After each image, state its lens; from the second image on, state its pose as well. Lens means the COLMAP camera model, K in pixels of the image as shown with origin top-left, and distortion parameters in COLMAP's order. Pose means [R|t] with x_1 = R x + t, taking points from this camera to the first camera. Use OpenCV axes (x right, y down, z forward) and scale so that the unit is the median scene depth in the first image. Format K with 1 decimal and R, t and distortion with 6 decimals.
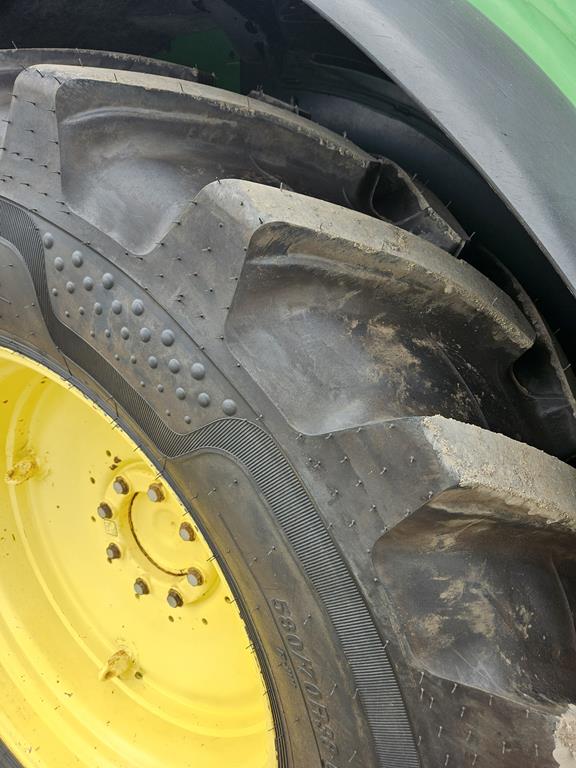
lens RADIAL K [[520.9, 0, 286.7], [0, 520.9, 385.8], [0, 0, 1]] dist [0.062900, -0.046807]
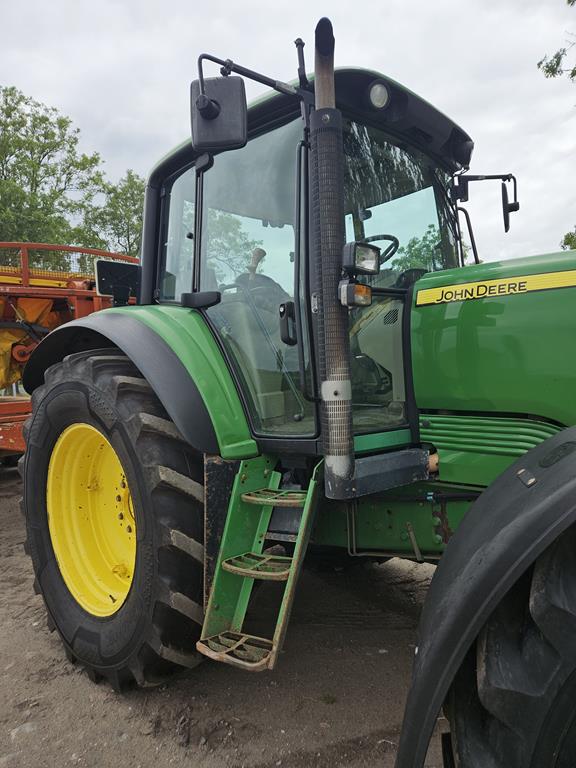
lens RADIAL K [[520.9, 0, 287.5], [0, 520.9, 379.3], [0, 0, 1]] dist [0.062900, -0.046807]
pose [[0.973409, -0.090826, -0.210297, 2.393849], [0.014892, 0.941186, -0.337560, 1.300605], [0.228588, 0.325452, 0.917512, -3.088168]]
